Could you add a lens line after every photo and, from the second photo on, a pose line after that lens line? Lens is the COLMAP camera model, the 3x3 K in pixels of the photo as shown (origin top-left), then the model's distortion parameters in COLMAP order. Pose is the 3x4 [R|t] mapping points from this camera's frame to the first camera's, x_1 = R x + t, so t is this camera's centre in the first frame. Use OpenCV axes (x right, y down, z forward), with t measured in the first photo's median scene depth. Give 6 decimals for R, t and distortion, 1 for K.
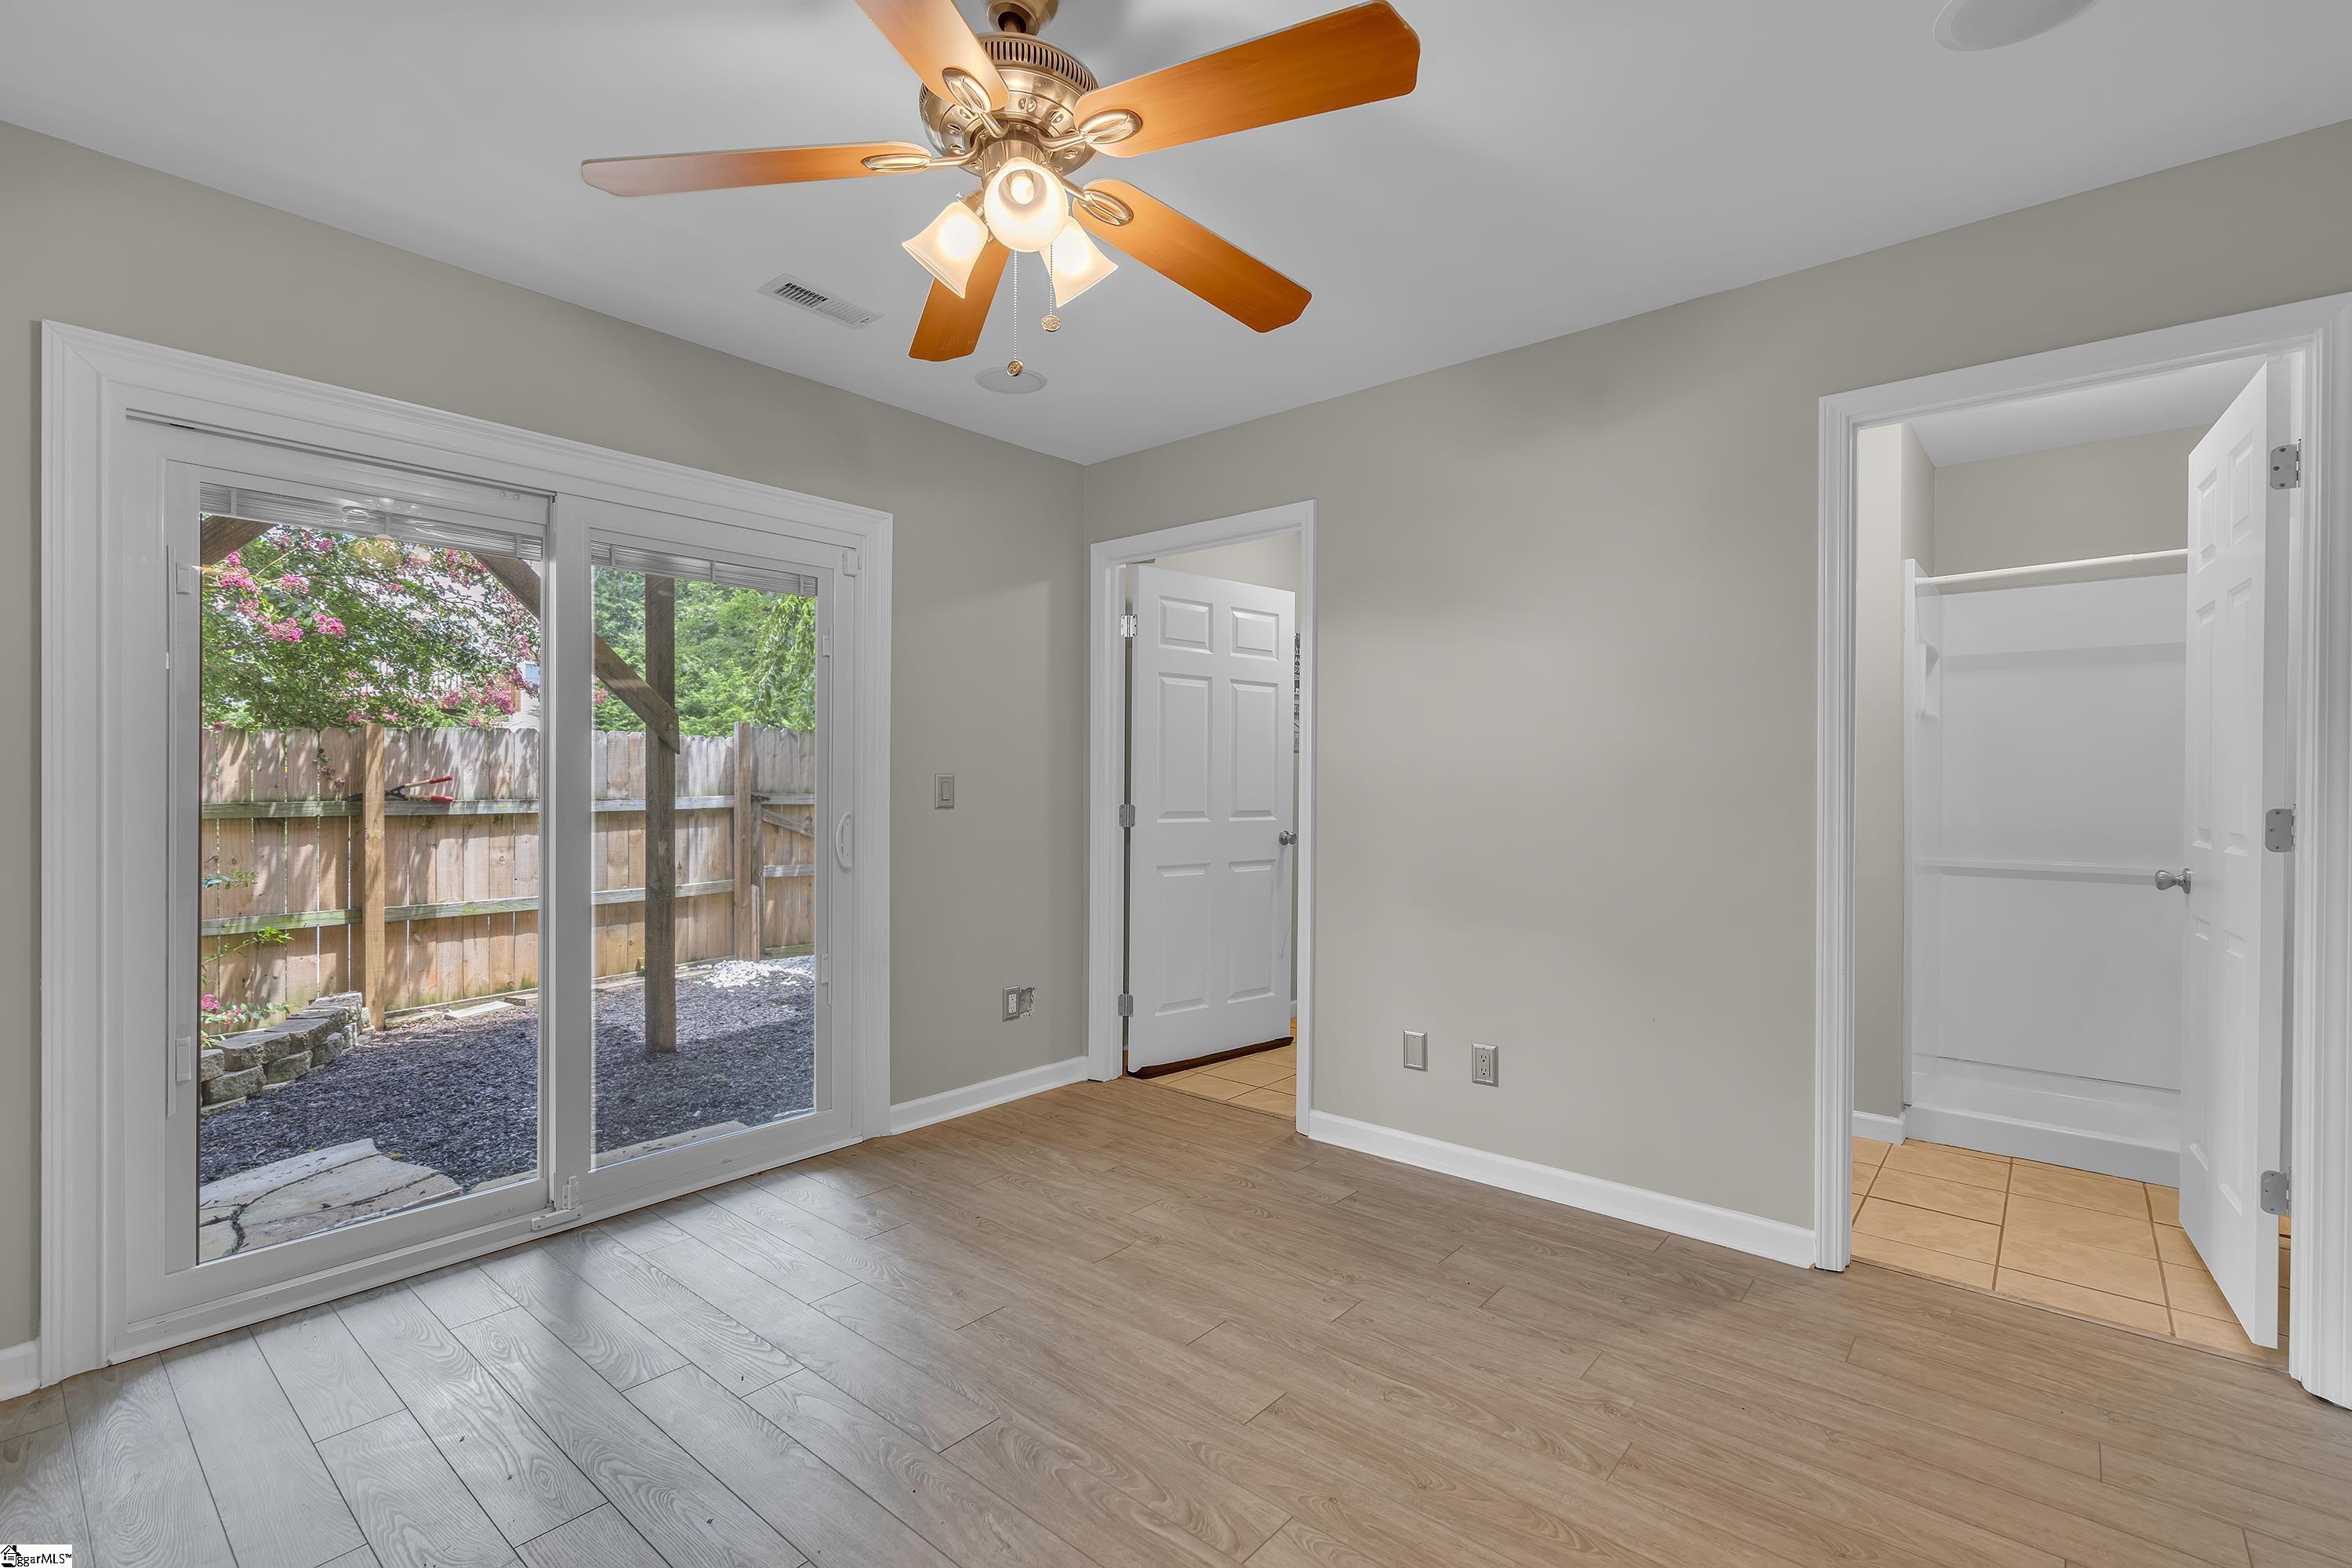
lens RADIAL K [[1052.6, 0, 1191.5], [0, 1052.6, 797.8], [0, 0, 1]] dist [-0.001577, 0.001533]
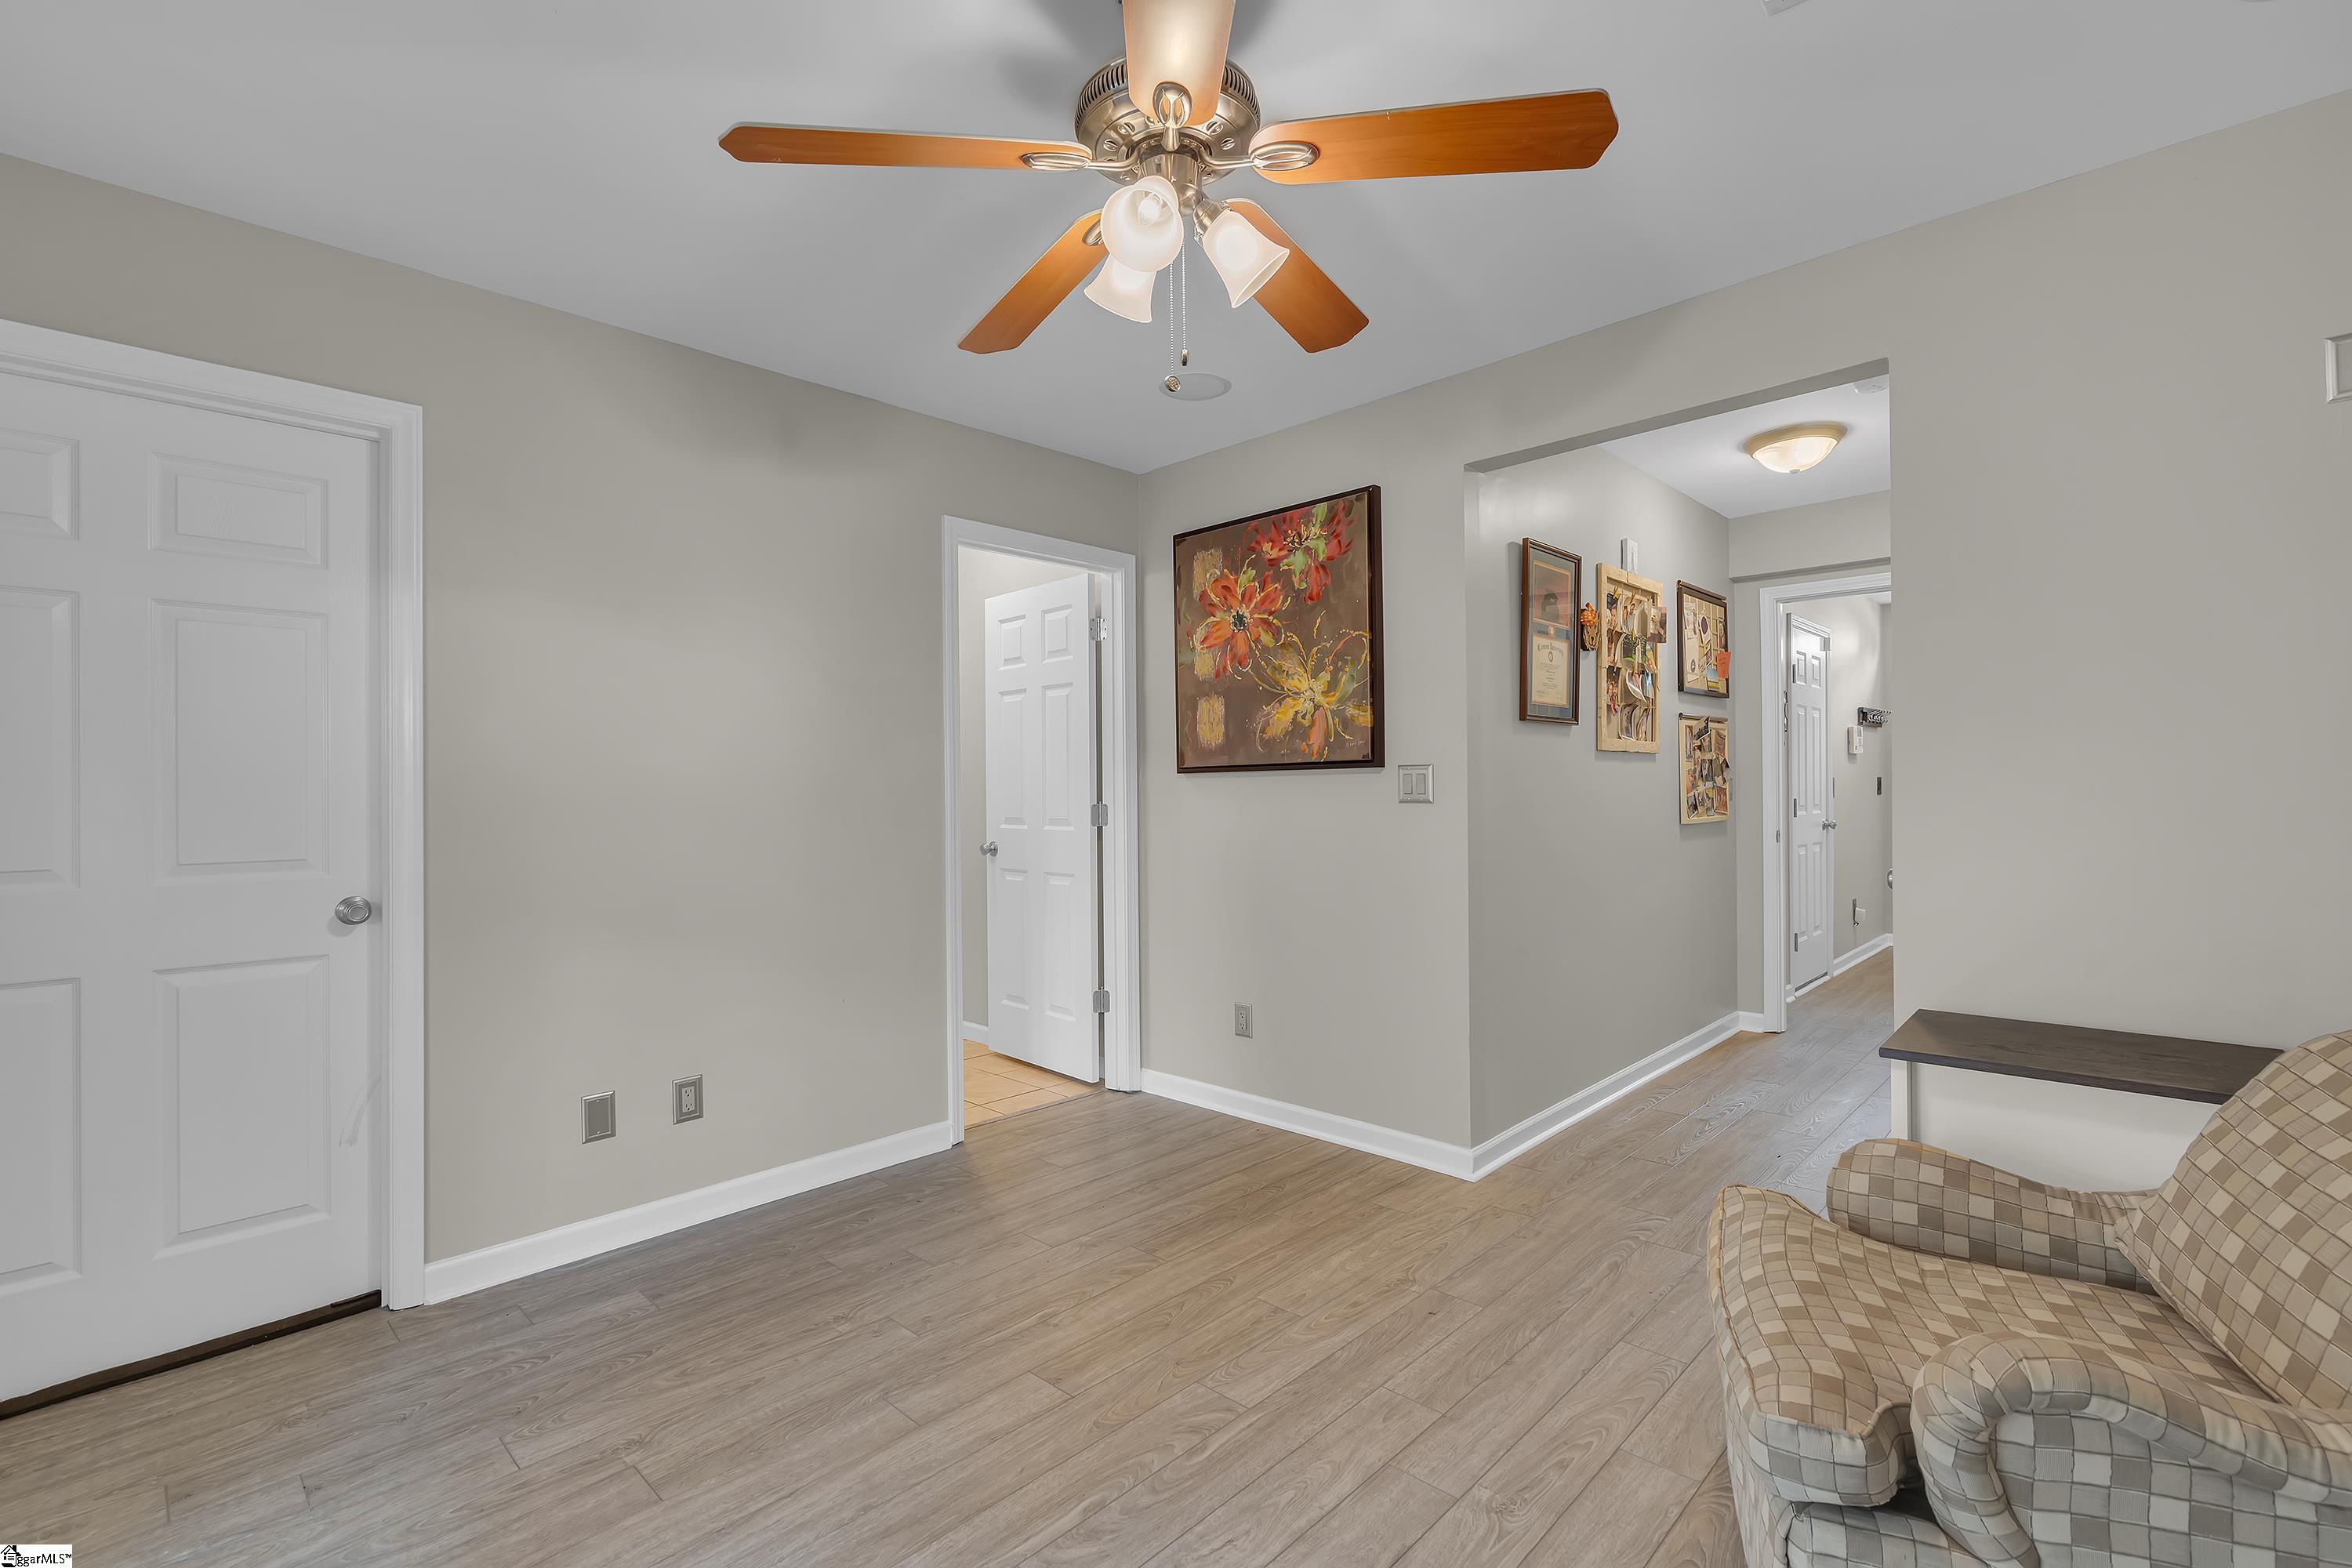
lens RADIAL K [[1052.6, 0, 1176.9], [0, 1052.6, 781.4], [0, 0, 1]] dist [-0.001577, 0.001533]
pose [[0.048452, 0.014080, 0.998726, -0.768700], [0.025579, 0.999555, -0.015333, 0.002894], [-0.998498, 0.026289, 0.048070, 0.641129]]
